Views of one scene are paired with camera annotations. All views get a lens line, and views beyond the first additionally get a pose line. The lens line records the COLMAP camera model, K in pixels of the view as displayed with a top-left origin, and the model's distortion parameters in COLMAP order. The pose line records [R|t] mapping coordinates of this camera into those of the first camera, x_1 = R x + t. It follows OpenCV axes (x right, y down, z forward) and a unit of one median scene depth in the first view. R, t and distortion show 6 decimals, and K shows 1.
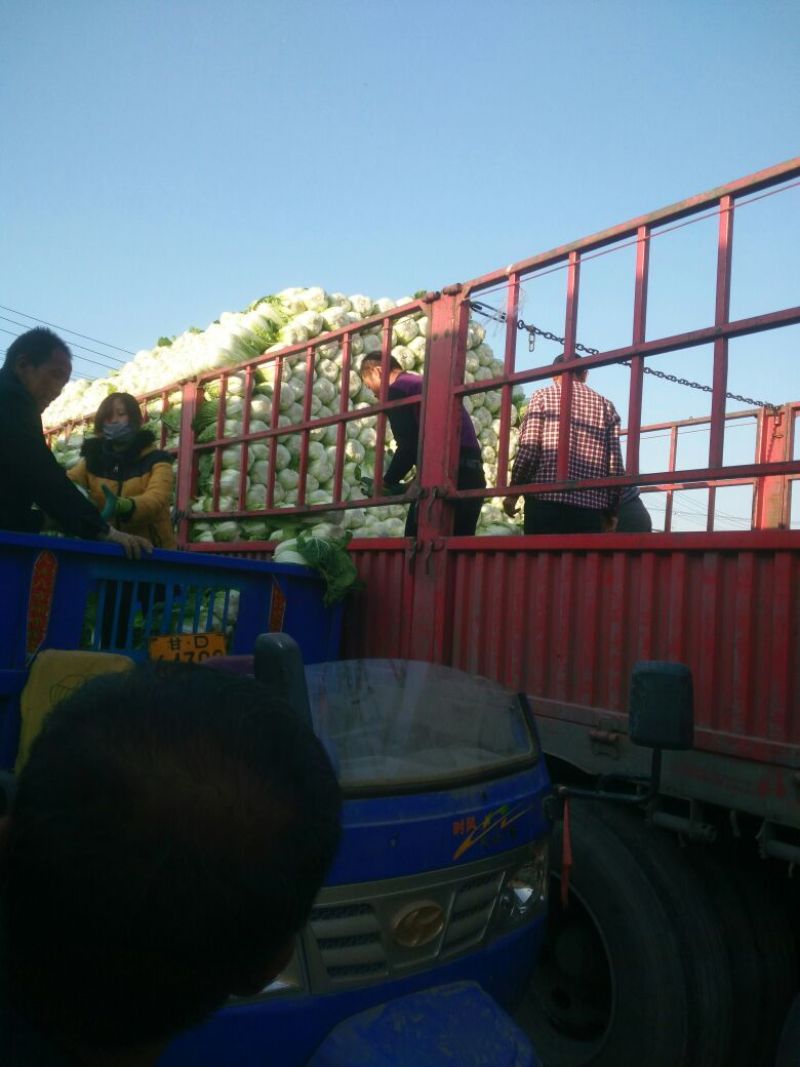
lens RADIAL K [[1029.1, 0, 400.0], [0, 1029.1, 533.5], [0, 0, 1]] dist [0.086043, -0.004264]
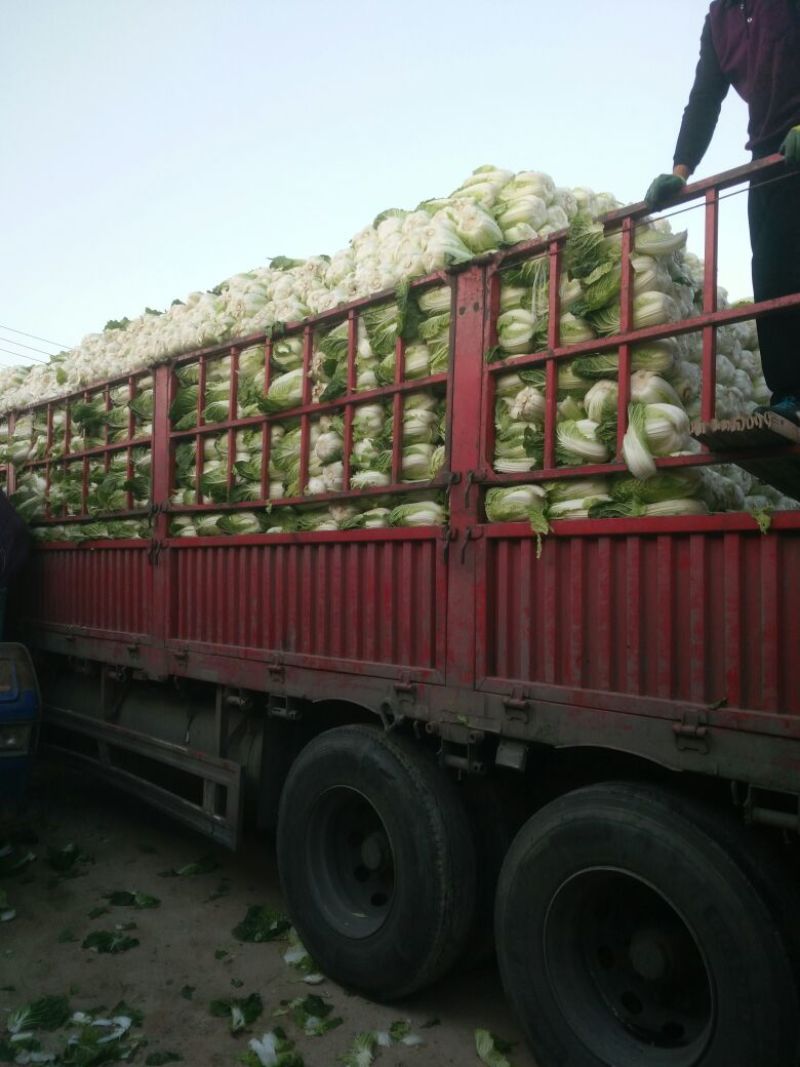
lens RADIAL K [[842.0, 0, 422.0], [0, 842.0, 549.0], [0, 0, 1]] dist [0.053025, -0.005531]
pose [[0.979644, -0.026722, 0.198958, -0.160066], [0.022086, 0.999431, 0.025480, 0.005015], [-0.199526, -0.020567, 0.979677, 0.249601]]
